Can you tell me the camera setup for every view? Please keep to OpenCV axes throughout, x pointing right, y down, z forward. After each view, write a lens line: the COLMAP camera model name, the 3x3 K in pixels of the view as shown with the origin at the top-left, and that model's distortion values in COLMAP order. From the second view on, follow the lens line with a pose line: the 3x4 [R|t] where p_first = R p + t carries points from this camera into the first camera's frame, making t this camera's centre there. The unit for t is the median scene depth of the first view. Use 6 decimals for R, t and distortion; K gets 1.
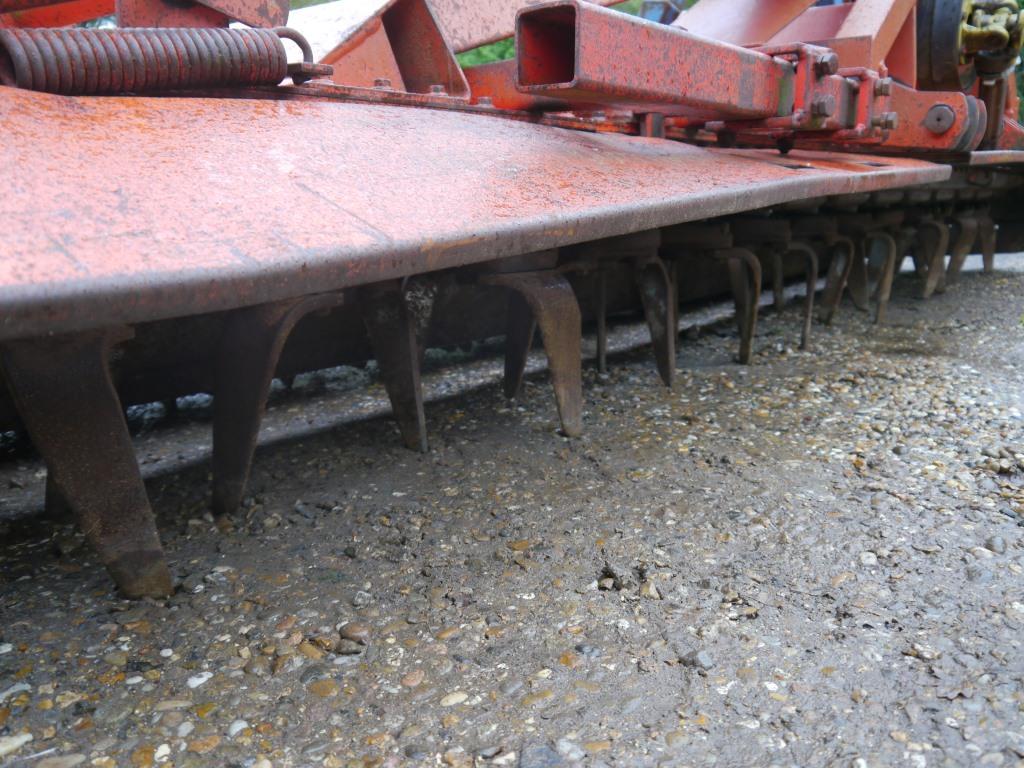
lens RADIAL K [[851.6, 0, 509.6], [0, 851.6, 382.3], [0, 0, 1]] dist [-0.018748, -0.008891]
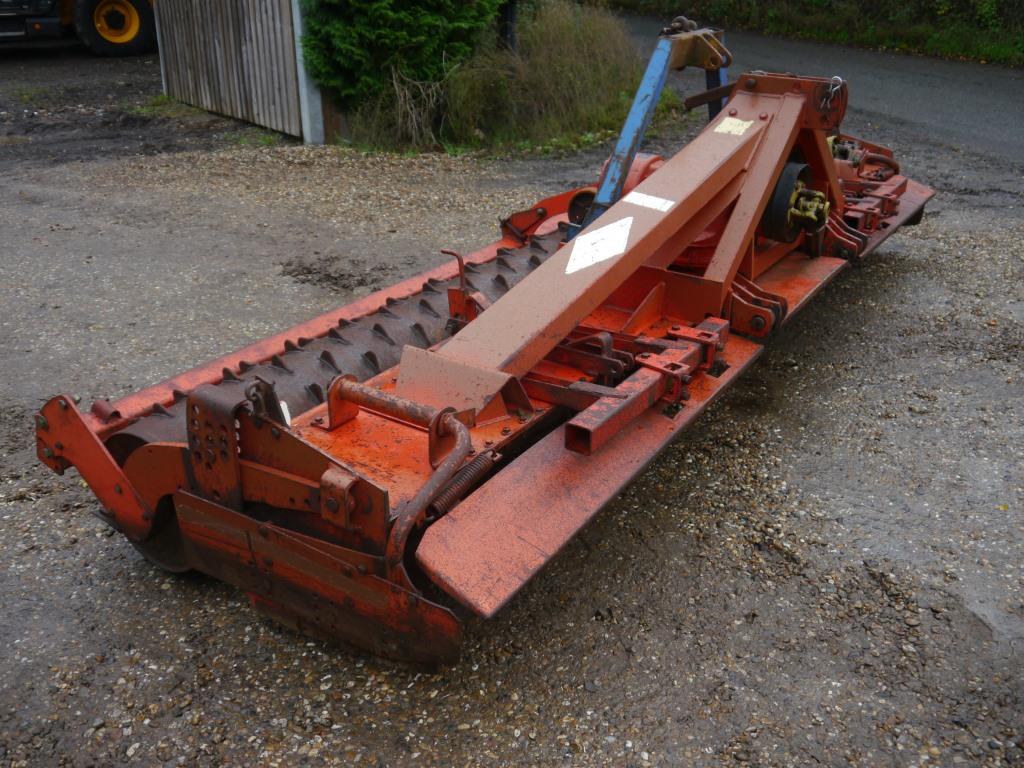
lens RADIAL K [[987.0, 0, 514.9], [0, 987.0, 381.6], [0, 0, 1]] dist [-0.015836, 0.000000]
pose [[0.992299, -0.037853, 0.117941, -0.507331], [0.013558, 0.979632, 0.200344, -1.168236], [-0.123122, -0.197202, 0.972601, -1.947905]]
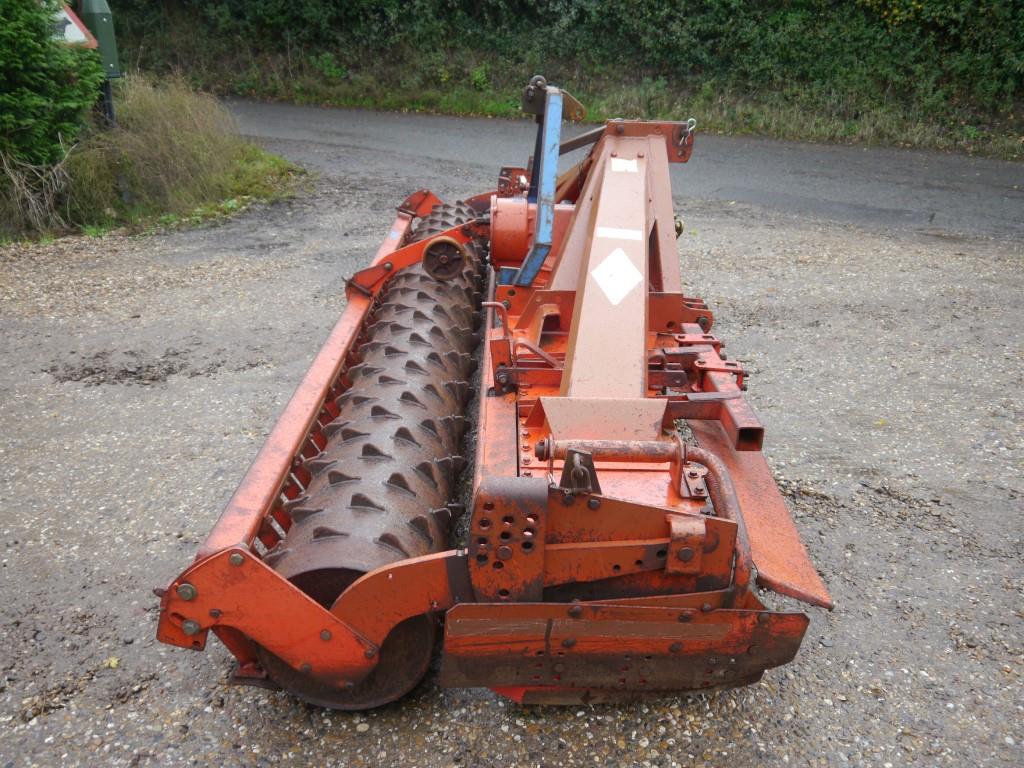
lens RADIAL K [[851.6, 0, 512.7], [0, 851.6, 387.7], [0, 0, 1]] dist [-0.018748, -0.008891]
pose [[0.756315, -0.236472, 0.609974, -2.337623], [0.125455, 0.967507, 0.219525, -1.307008], [-0.642066, -0.089506, 0.761407, -0.754156]]
